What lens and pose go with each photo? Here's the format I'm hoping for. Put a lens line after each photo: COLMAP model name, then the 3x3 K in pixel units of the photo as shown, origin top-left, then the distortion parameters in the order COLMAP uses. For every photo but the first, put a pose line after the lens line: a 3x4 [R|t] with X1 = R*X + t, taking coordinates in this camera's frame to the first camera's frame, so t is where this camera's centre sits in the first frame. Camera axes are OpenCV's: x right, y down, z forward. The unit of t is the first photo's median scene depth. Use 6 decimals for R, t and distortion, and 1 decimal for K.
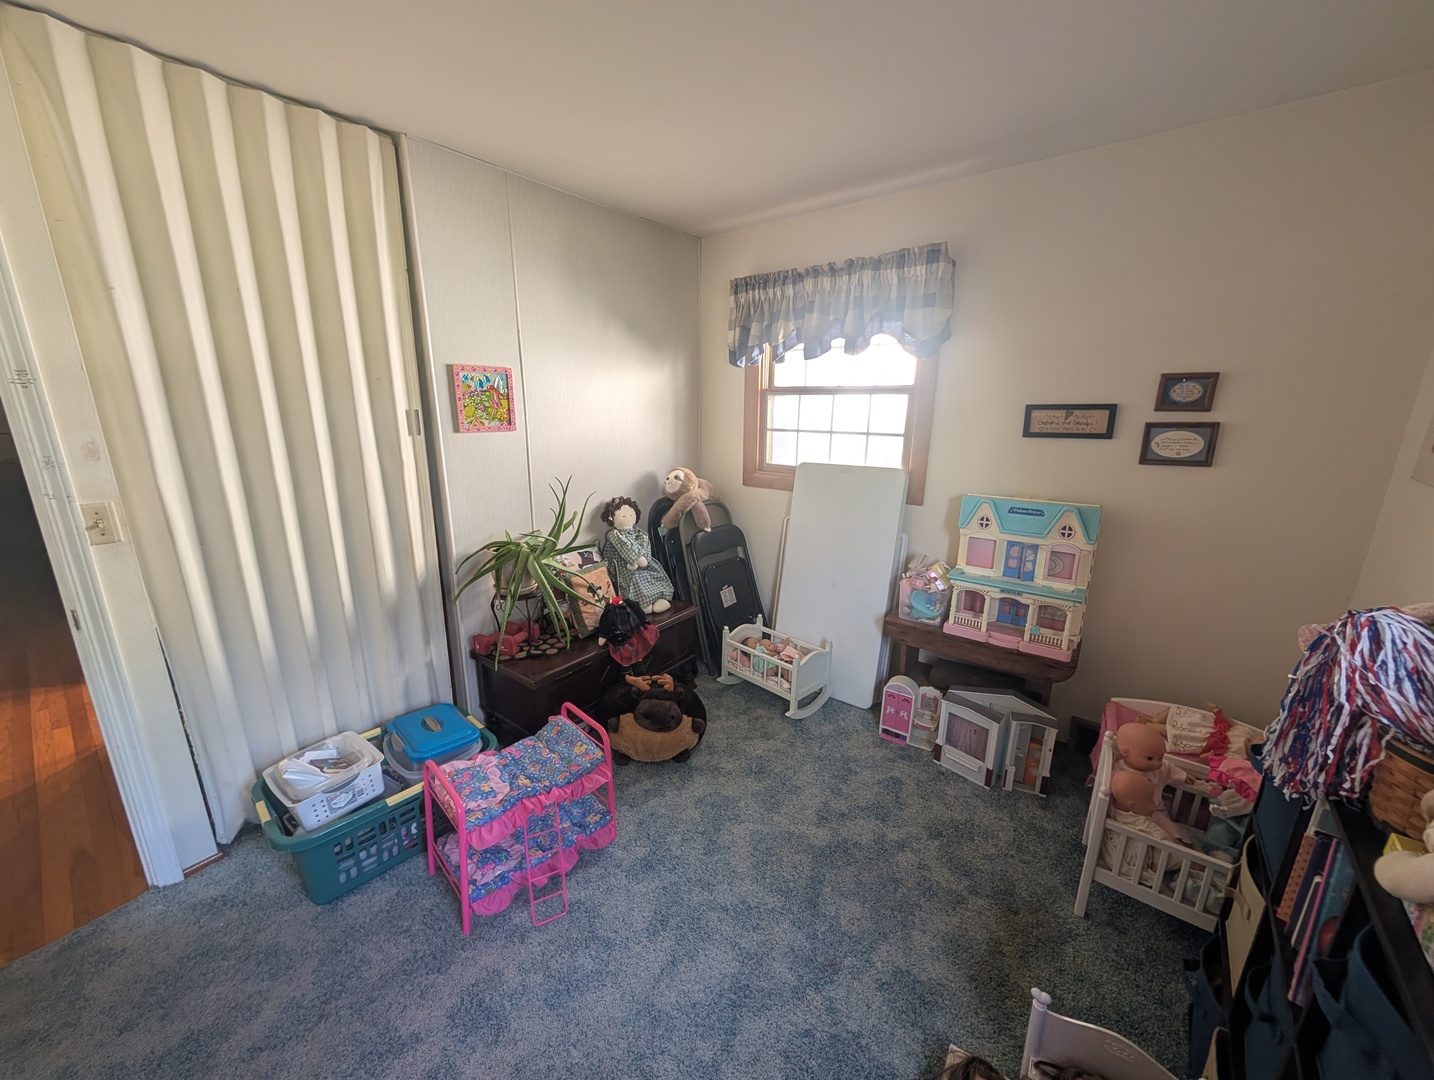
lens RADIAL K [[545.8, 0, 719.0], [0, 545.8, 542.6], [0, 0, 1]] dist [-0.002109, 0.000356]
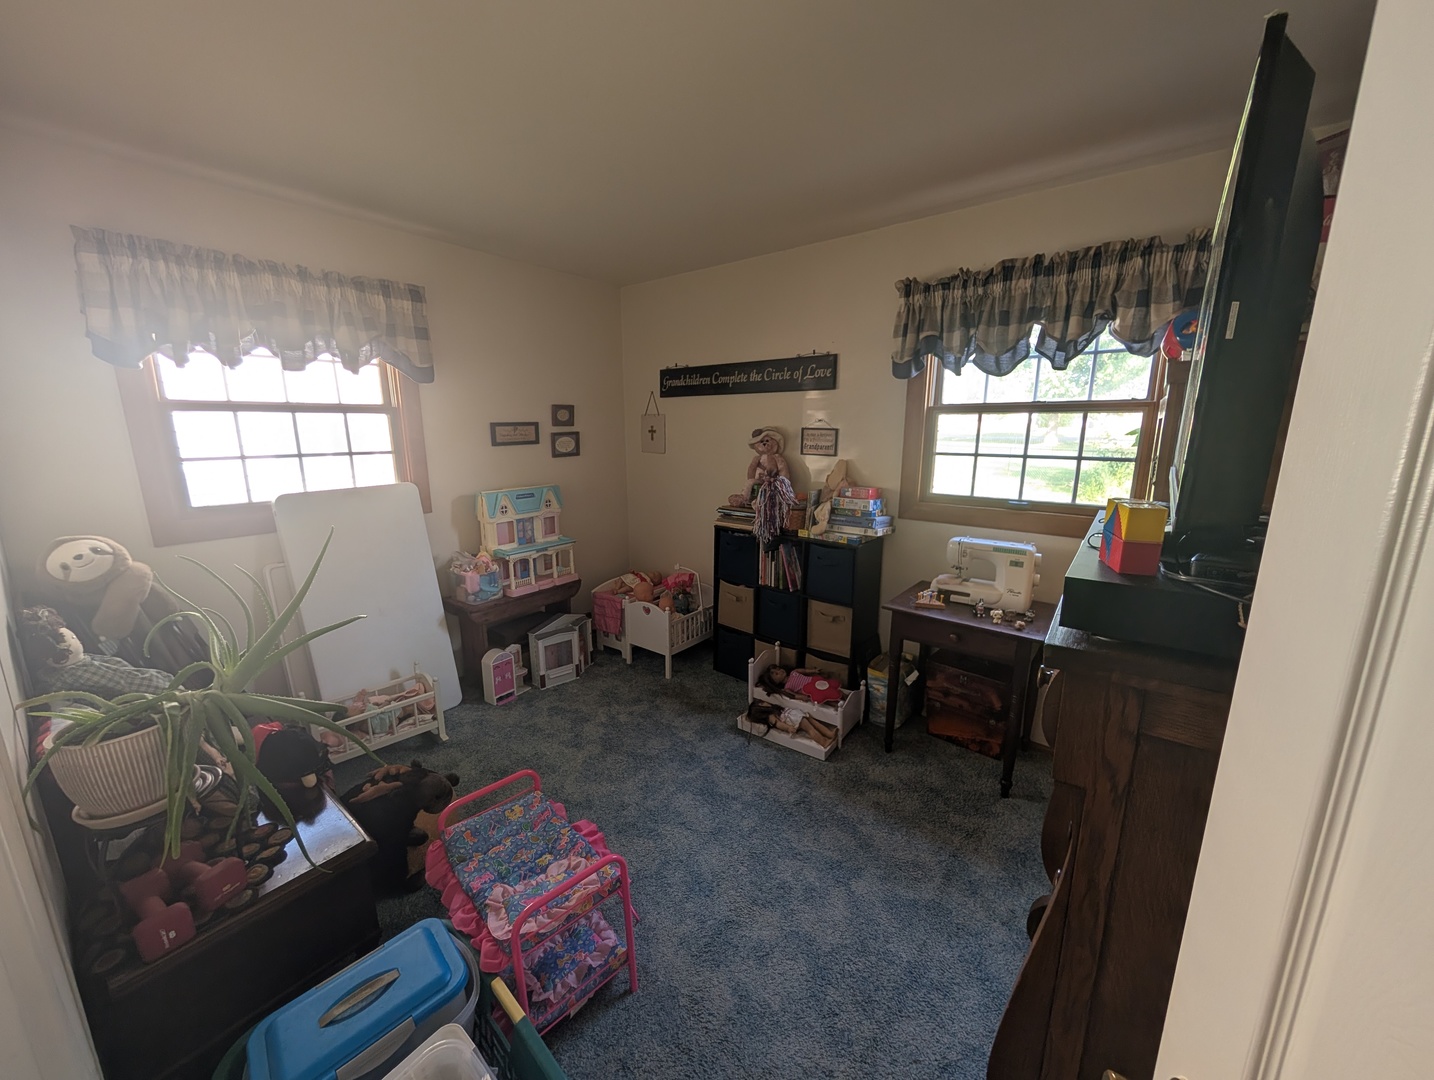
lens RADIAL K [[545.8, 0, 719.0], [0, 545.8, 542.6], [0, 0, 1]] dist [-0.002109, 0.000356]
pose [[-0.003153, -0.218923, 0.975737, -0.886630], [0.246730, 0.945406, 0.212915, -0.122756], [-0.969079, 0.241415, 0.051034, 0.461394]]
